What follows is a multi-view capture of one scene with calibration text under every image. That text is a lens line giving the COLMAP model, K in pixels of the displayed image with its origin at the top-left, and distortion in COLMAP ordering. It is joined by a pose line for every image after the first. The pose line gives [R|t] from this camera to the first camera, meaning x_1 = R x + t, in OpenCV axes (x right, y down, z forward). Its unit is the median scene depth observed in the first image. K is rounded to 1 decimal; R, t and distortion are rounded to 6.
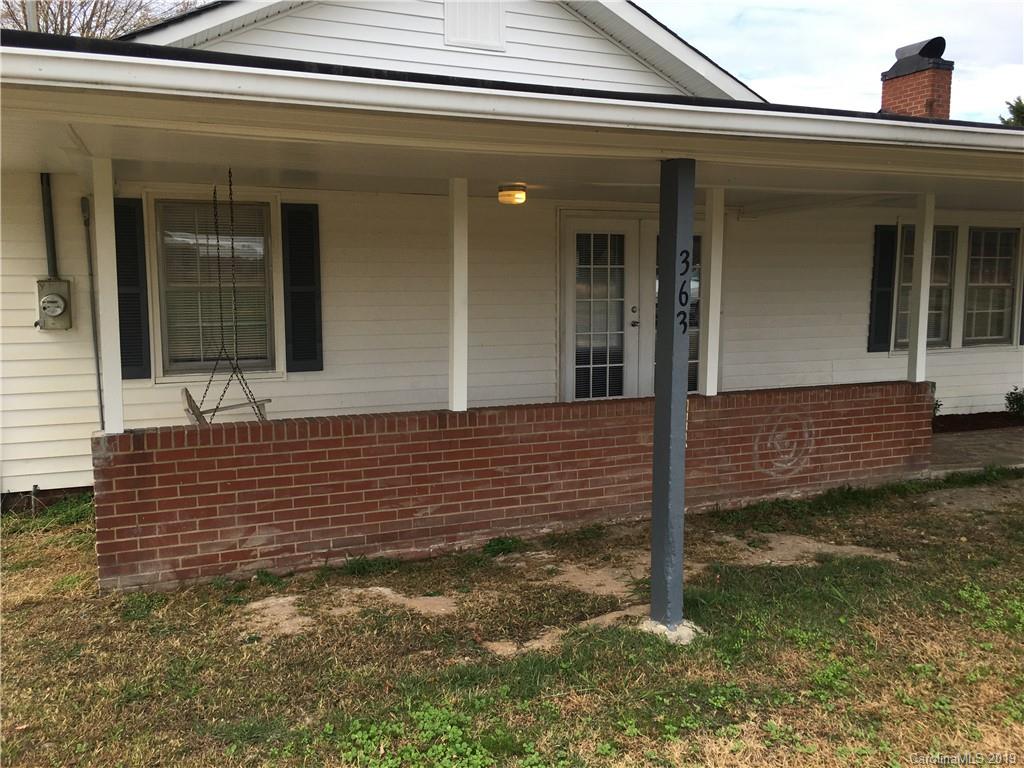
lens RADIAL K [[859.4, 0, 512.0], [0, 859.4, 384.0], [0, 0, 1]] dist [0.052973, -0.001966]
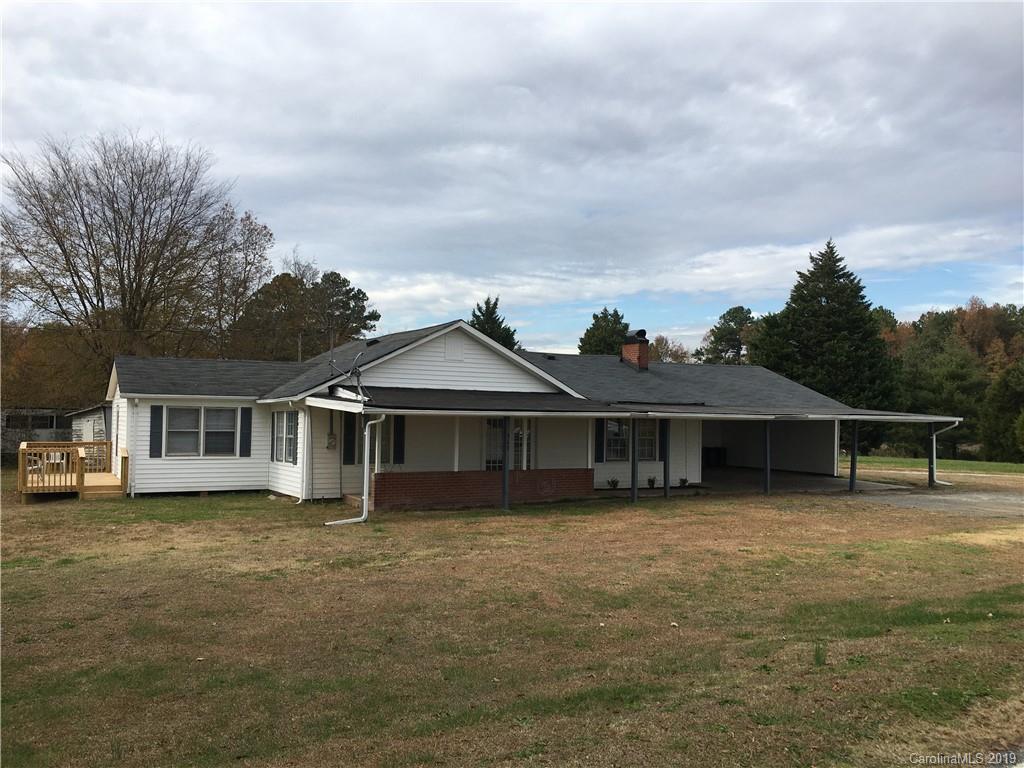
lens RADIAL K [[859.4, 0, 512.0], [0, 859.4, 384.0], [0, 0, 1]] dist [0.052973, -0.001966]
pose [[0.994082, 0.021752, 0.106434, -0.178335], [-0.005248, 0.988219, -0.152954, 0.181079], [-0.108507, 0.151491, 0.982485, -2.225411]]
